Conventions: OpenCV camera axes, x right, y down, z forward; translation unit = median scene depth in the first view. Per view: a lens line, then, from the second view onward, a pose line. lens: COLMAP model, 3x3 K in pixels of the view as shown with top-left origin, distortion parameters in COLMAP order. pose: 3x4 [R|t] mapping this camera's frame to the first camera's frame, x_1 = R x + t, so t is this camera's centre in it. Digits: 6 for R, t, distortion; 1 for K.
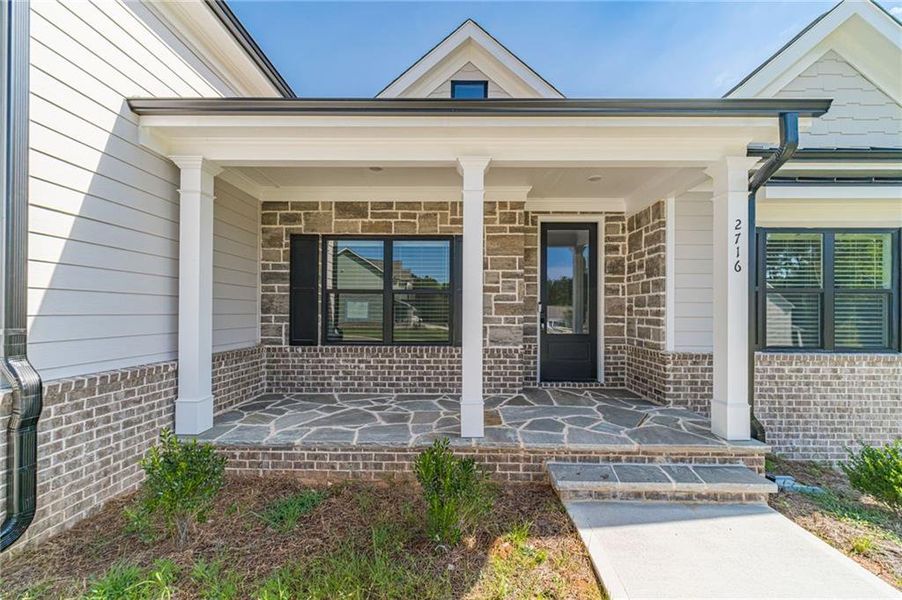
lens RADIAL K [[371.5, 0, 452.4], [0, 371.5, 291.0], [0, 0, 1]] dist [-0.017518, 0.000065]
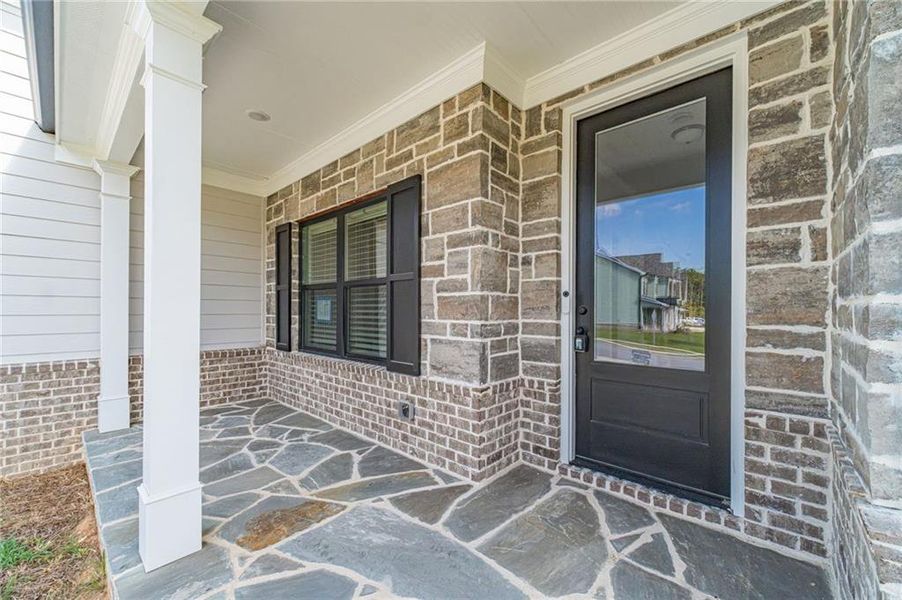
lens RADIAL K [[363.1, 0, 456.7], [0, 363.1, 300.3], [0, 0, 1]] dist [-0.003040, -0.000392]
pose [[0.741167, -0.020399, -0.671011, 0.479263], [0.037209, 0.999250, 0.010721, 0.033208], [0.670289, -0.032913, 0.741370, 0.625380]]
